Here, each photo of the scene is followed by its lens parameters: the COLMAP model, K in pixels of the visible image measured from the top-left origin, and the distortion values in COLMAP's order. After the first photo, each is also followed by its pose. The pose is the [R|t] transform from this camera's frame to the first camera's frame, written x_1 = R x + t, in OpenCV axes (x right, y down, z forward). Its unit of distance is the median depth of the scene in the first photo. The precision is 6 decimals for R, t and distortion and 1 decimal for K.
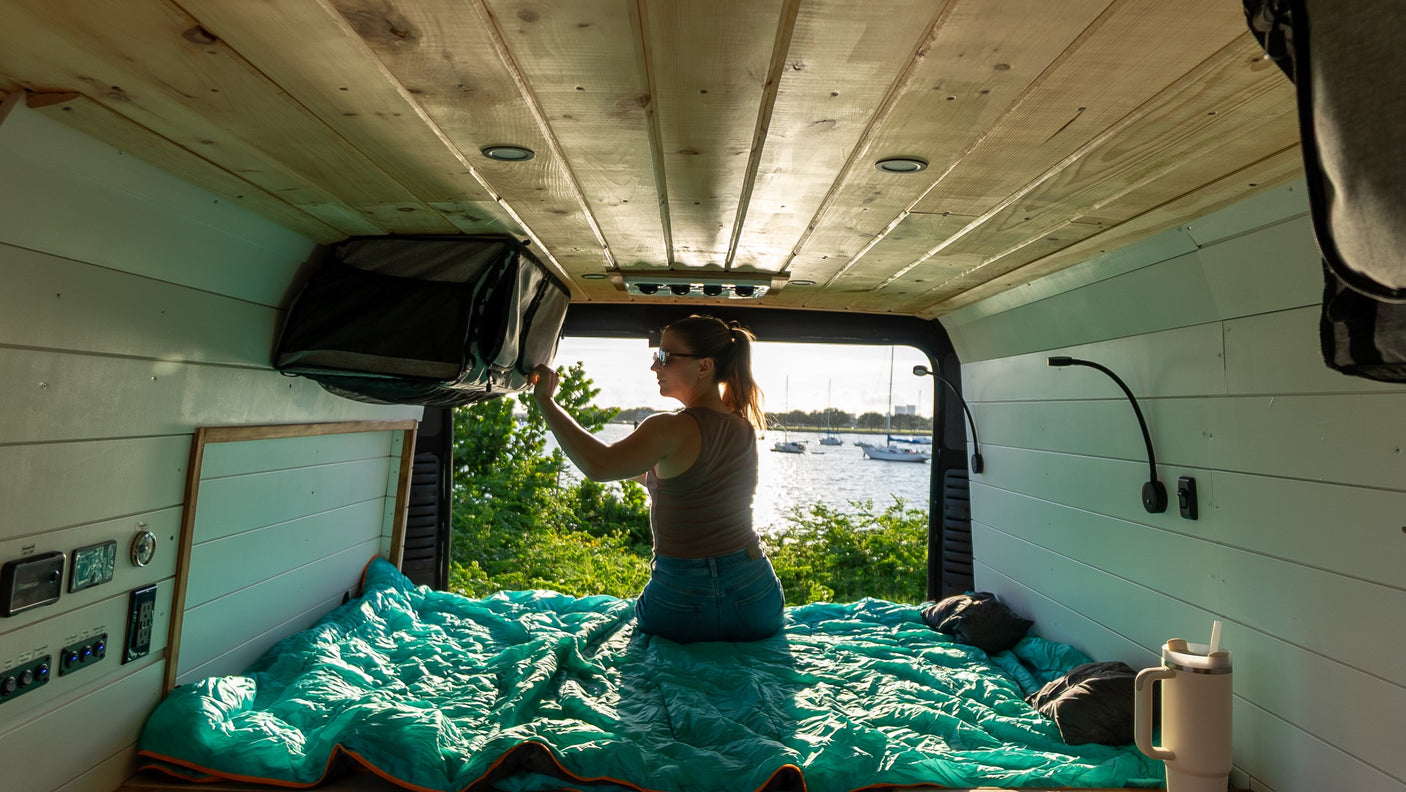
lens RADIAL K [[630.2, 0, 683.7], [0, 630.2, 377.2], [0, 0, 1]] dist [-0.061233, 0.024064]
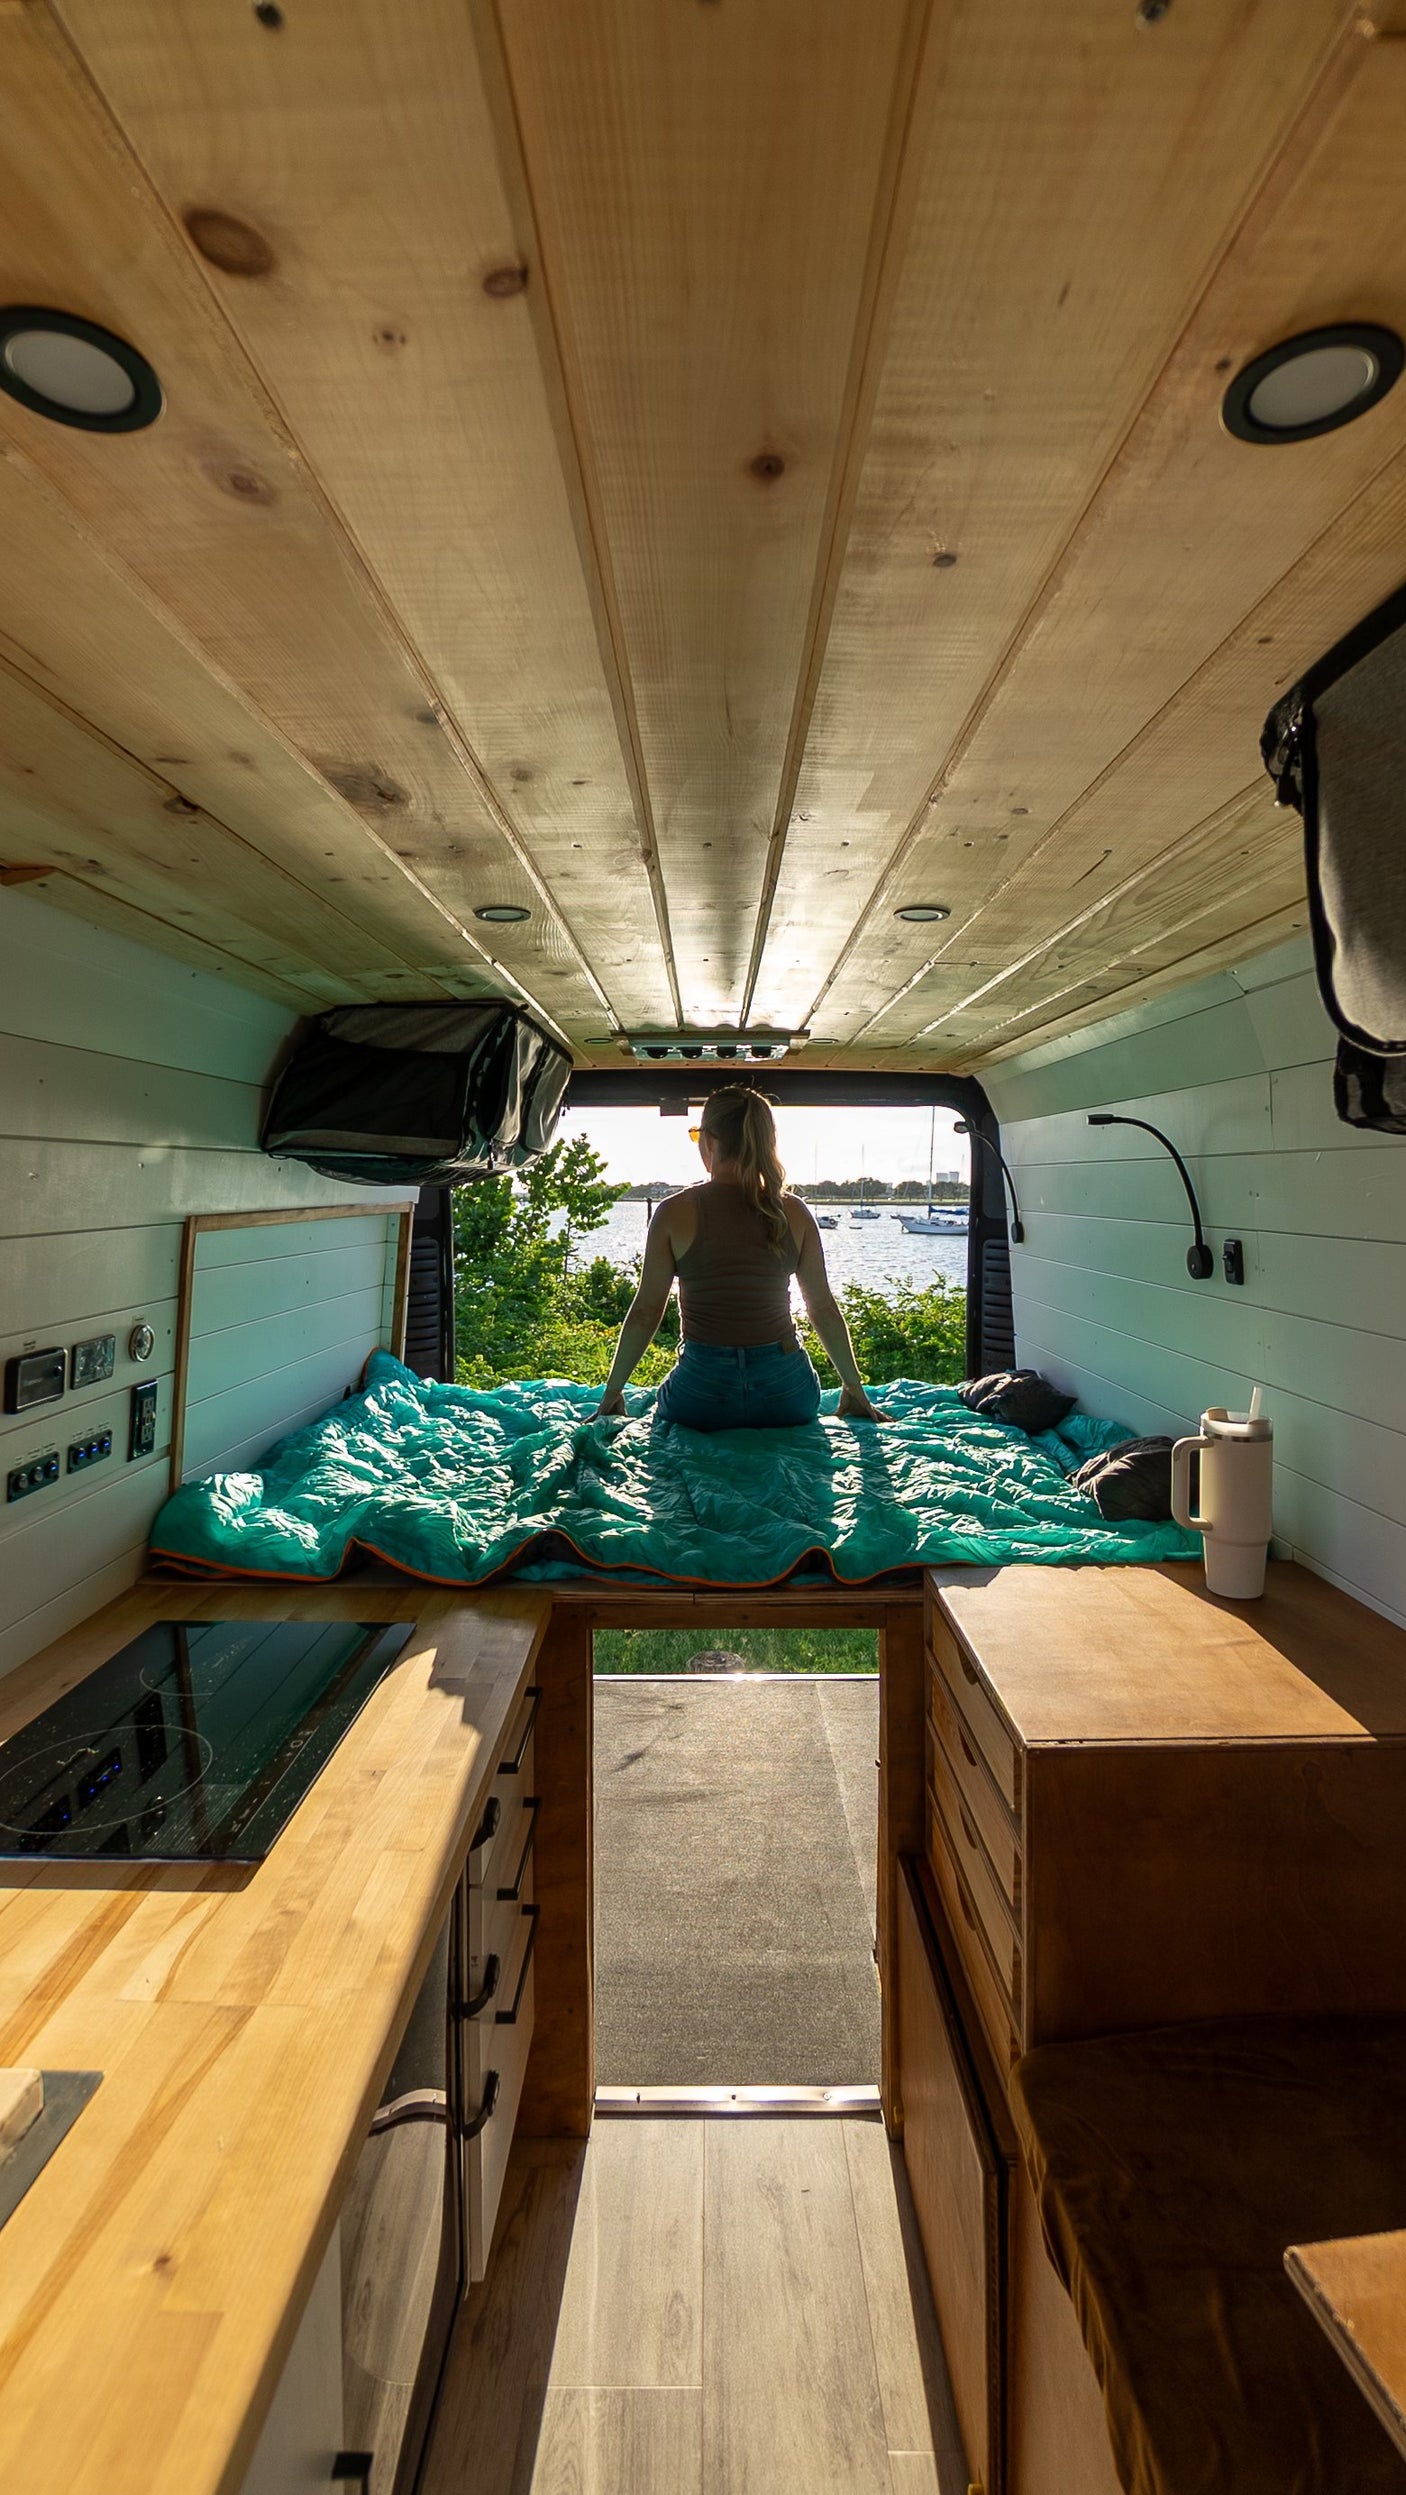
lens RADIAL K [[1118.3, 0, 708.3], [0, 1118.3, 1243.4], [0, 0, 1]] dist [-0.061233, 0.024064]
pose [[0.999113, -0.025211, -0.033721, 0.070603], [0.027887, 0.996291, 0.081401, 0.007608], [0.031544, -0.082269, 0.996111, -0.693618]]
